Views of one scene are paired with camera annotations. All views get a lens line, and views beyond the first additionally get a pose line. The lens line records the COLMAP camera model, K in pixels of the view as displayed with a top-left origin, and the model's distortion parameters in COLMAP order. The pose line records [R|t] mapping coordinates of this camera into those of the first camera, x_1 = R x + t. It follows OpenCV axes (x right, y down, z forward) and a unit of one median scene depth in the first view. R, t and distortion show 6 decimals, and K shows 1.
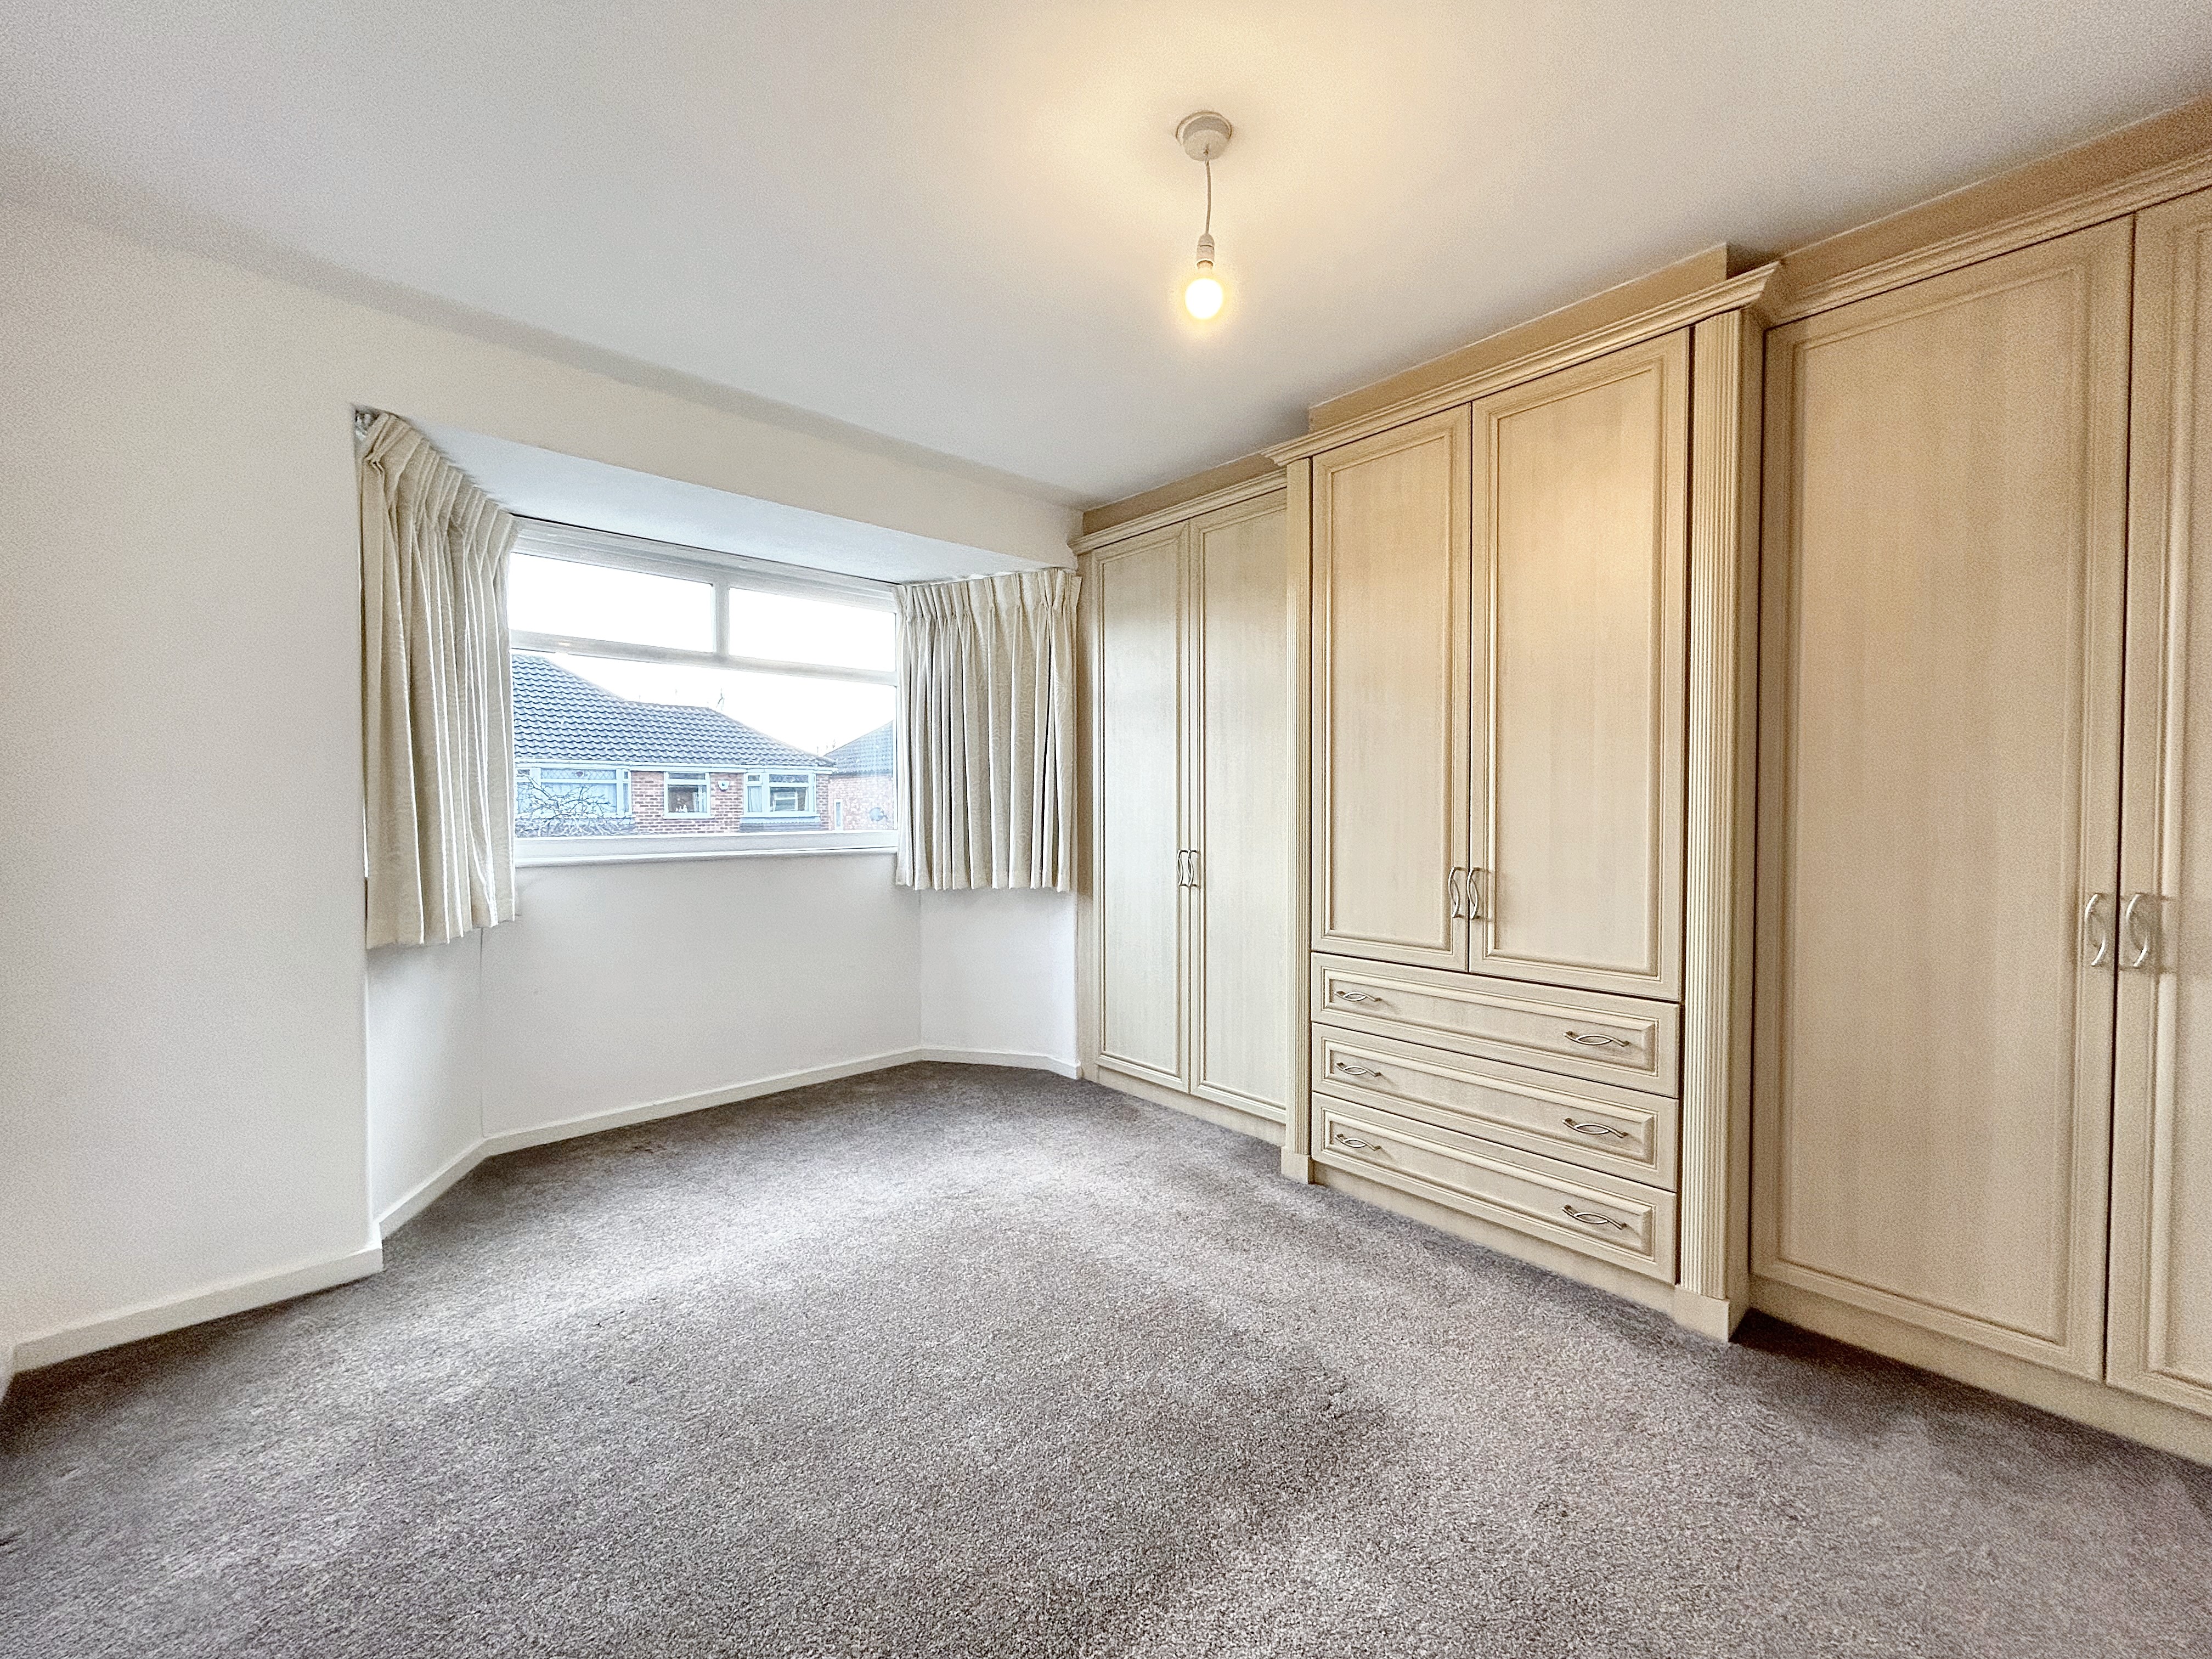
lens RADIAL K [[889.8, 0, 1109.0], [0, 889.8, 824.3], [0, 0, 1]] dist [-0.003709, -0.000689]
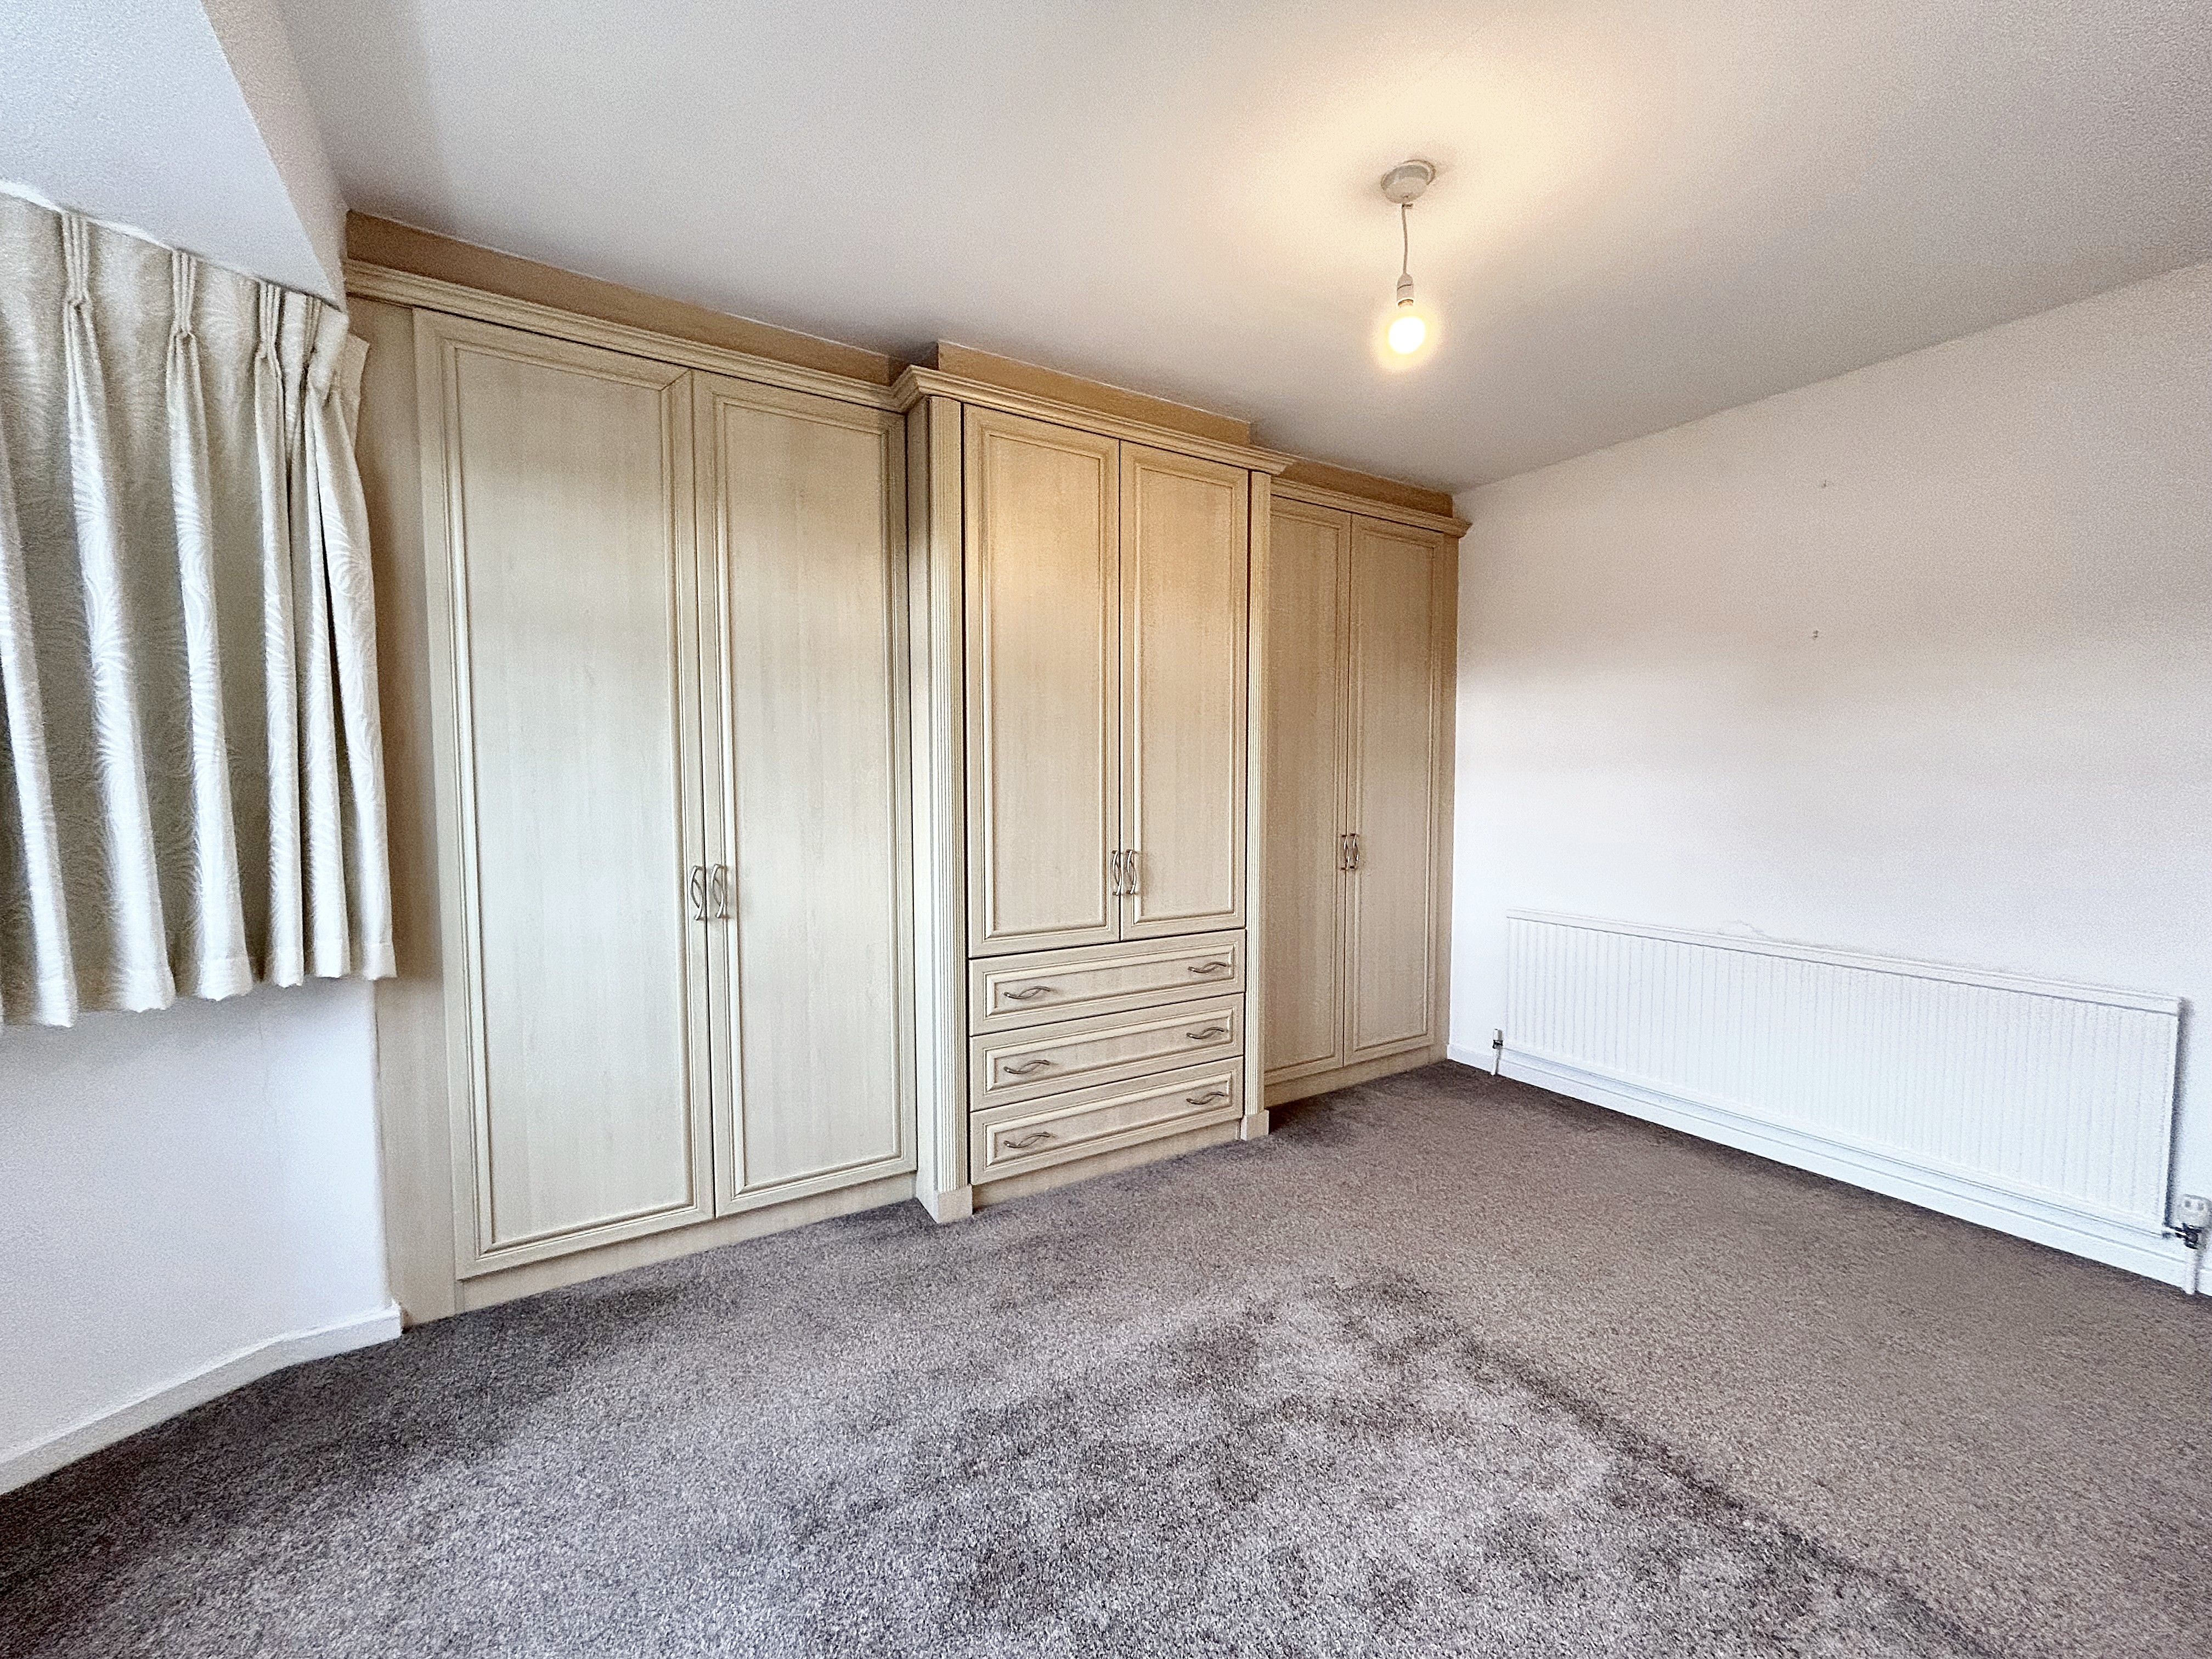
lens RADIAL K [[889.8, 0, 1108.4], [0, 889.8, 844.4], [0, 0, 1]] dist [-0.003709, -0.000689]
pose [[0.186558, -0.054734, 0.980918, -0.691347], [0.033185, 0.998228, 0.049388, -0.014597], [-0.981883, 0.023338, 0.188044, 0.761849]]
